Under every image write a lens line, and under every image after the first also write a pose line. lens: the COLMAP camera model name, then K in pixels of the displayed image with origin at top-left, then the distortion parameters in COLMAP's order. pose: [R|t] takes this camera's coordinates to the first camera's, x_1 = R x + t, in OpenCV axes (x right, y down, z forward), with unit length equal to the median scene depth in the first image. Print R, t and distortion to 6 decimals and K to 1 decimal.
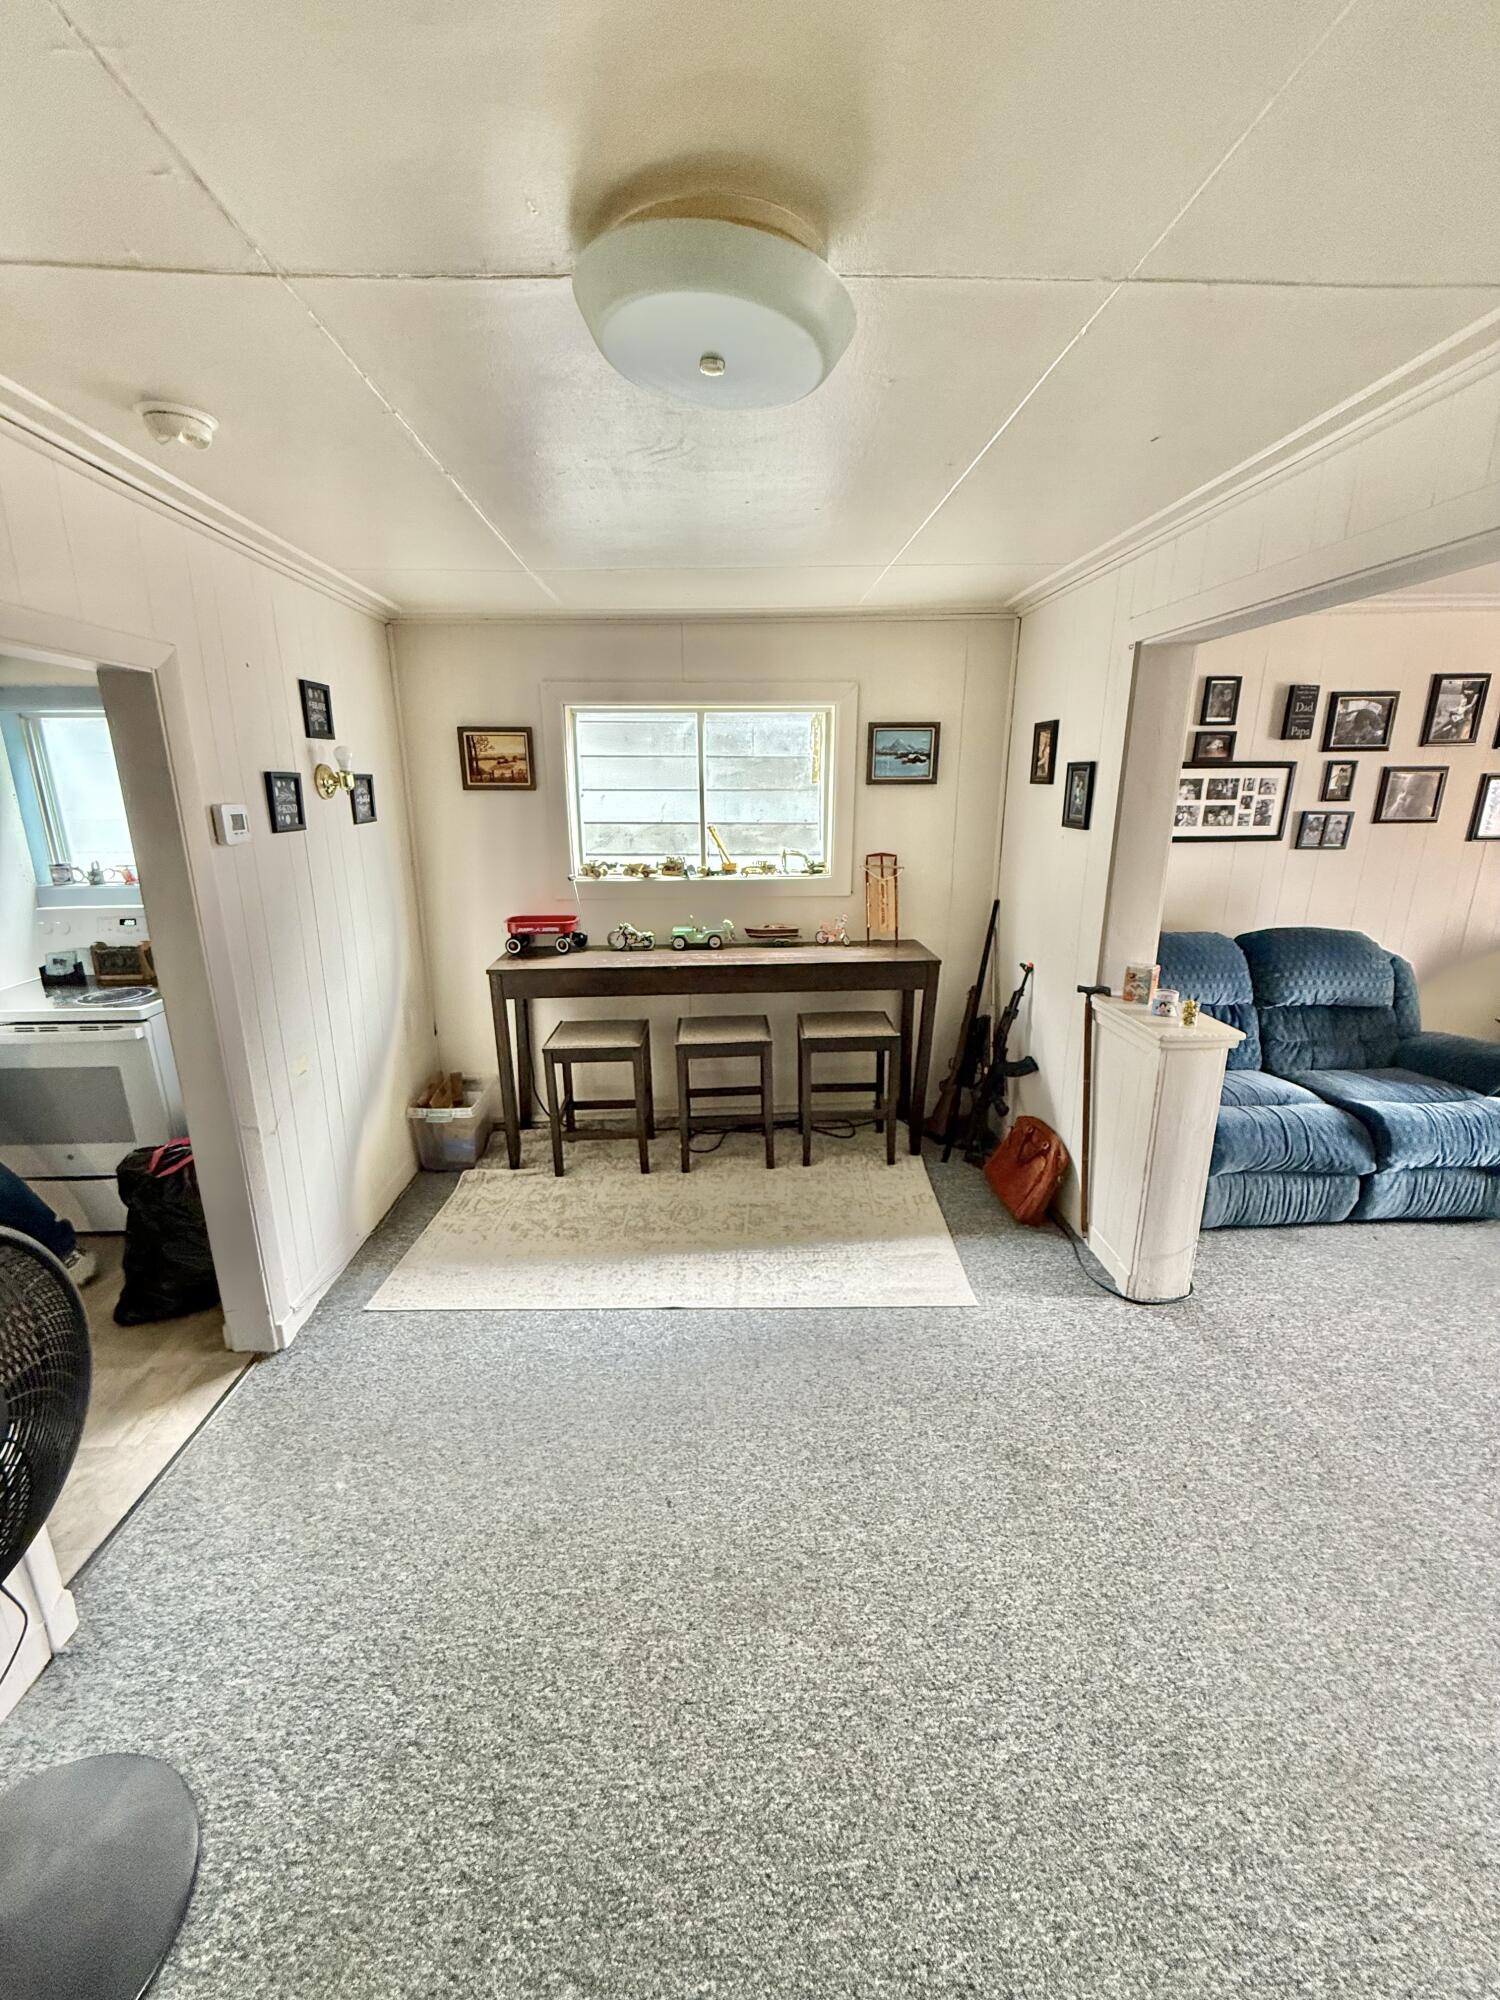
lens RADIAL K [[792.1, 0, 746.3], [0, 792.1, 999.2], [0, 0, 1]] dist [-0.002014, 0.000129]
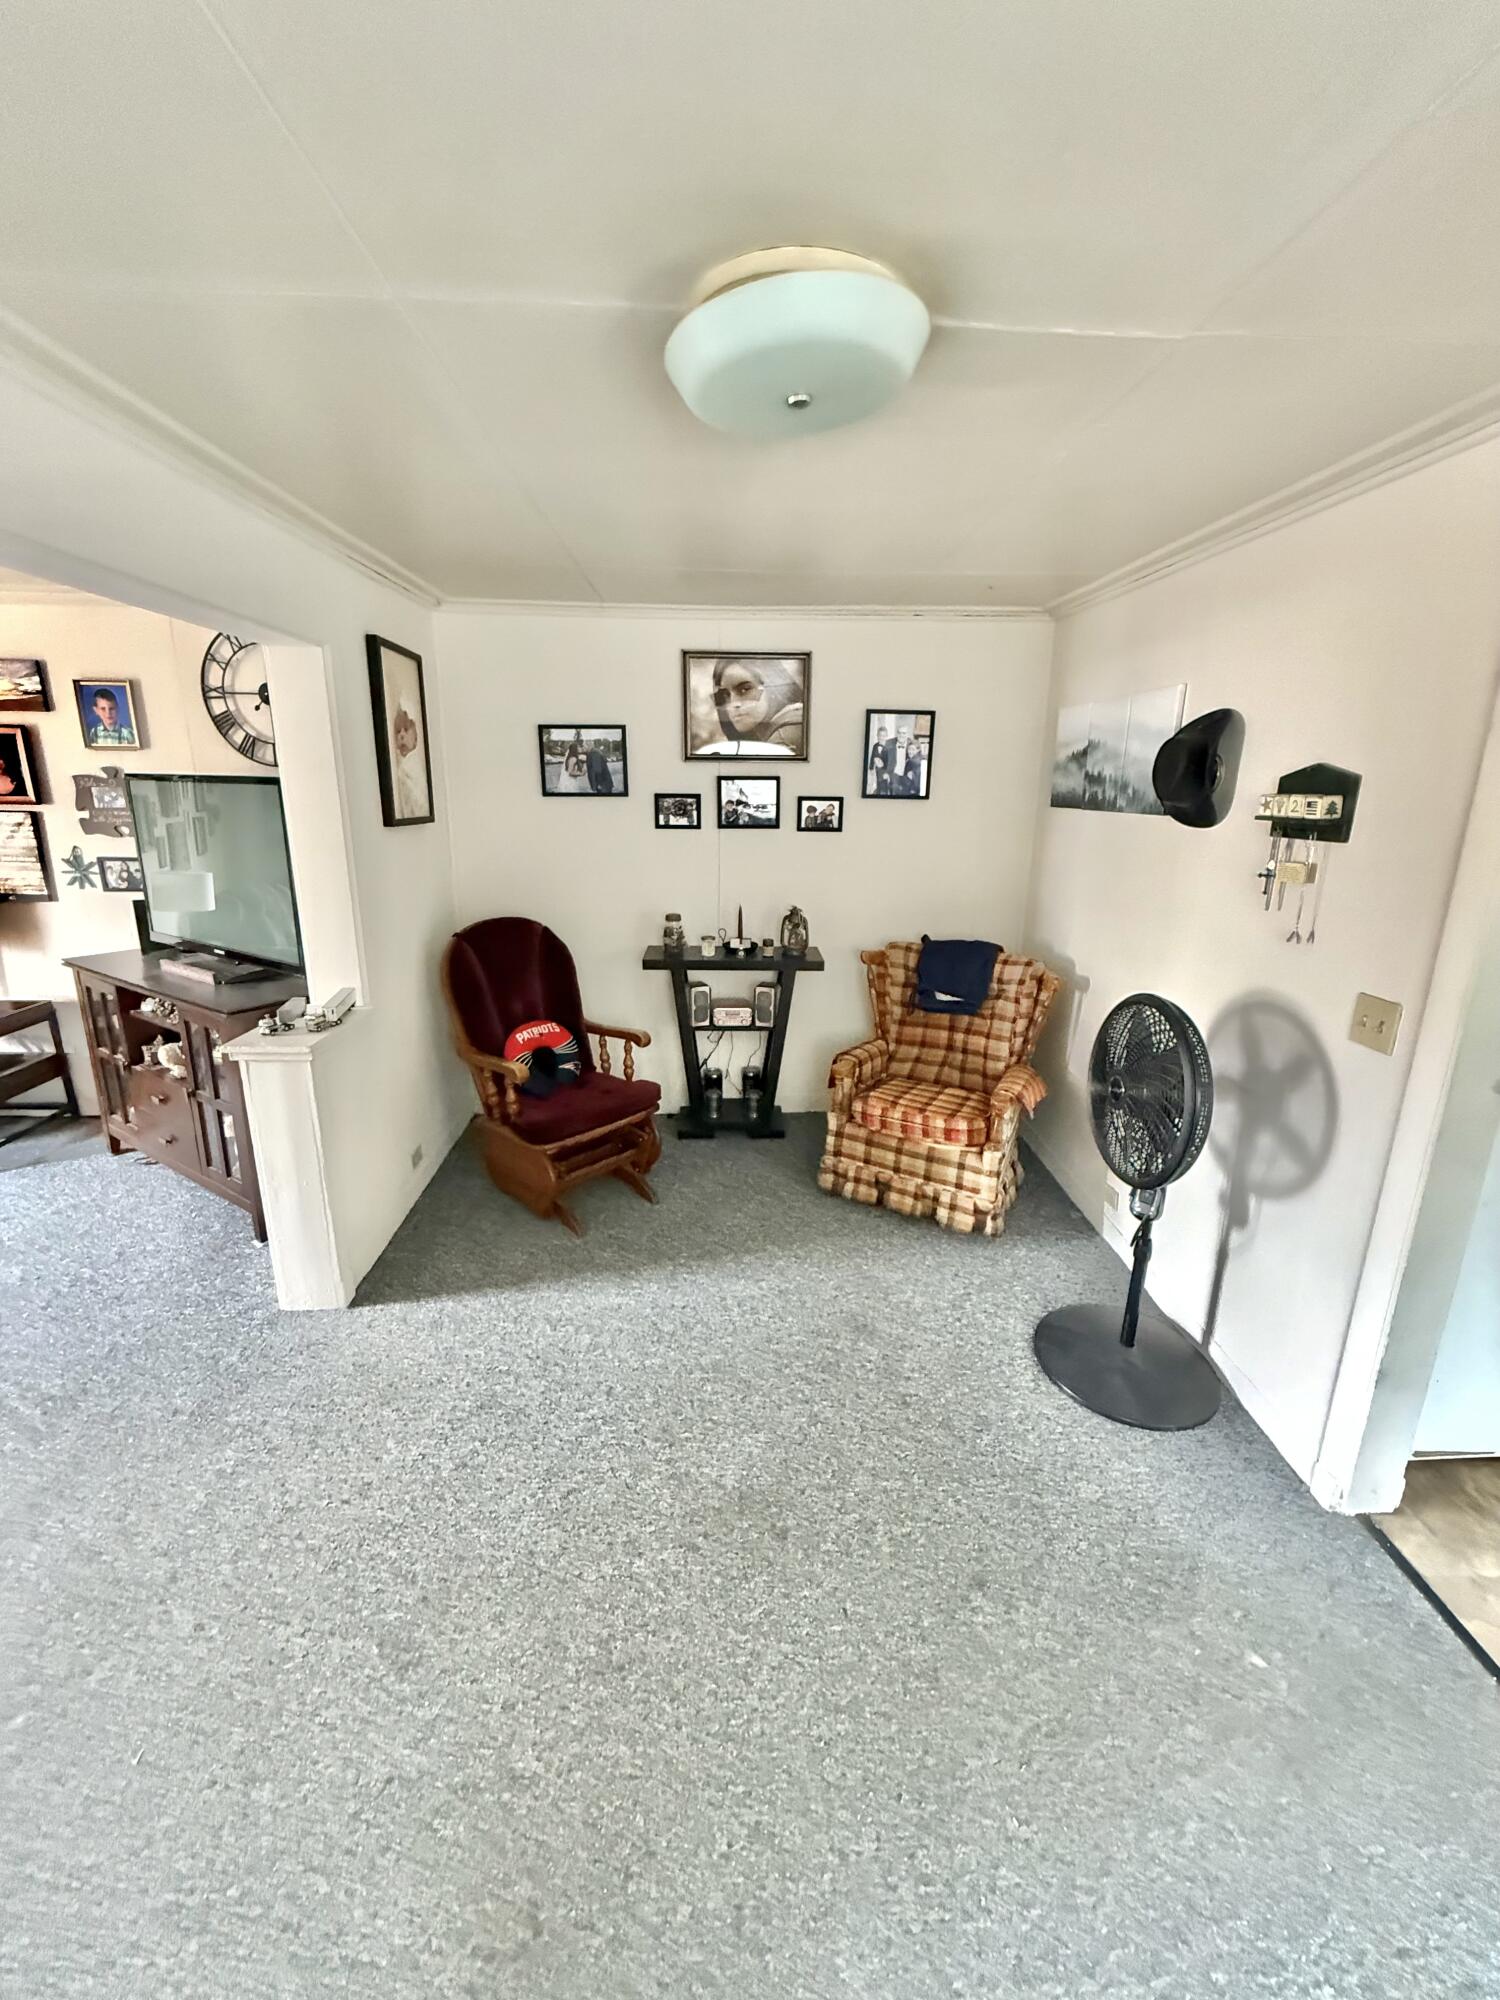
lens RADIAL K [[792.1, 0, 744.3], [0, 792.1, 992.9], [0, 0, 1]] dist [-0.002014, 0.000129]
pose [[-0.999934, -0.005841, 0.009903, 0.010642], [-0.000193, 0.869712, 0.493559, -0.438233], [-0.011495, 0.493524, -0.869656, 1.594796]]
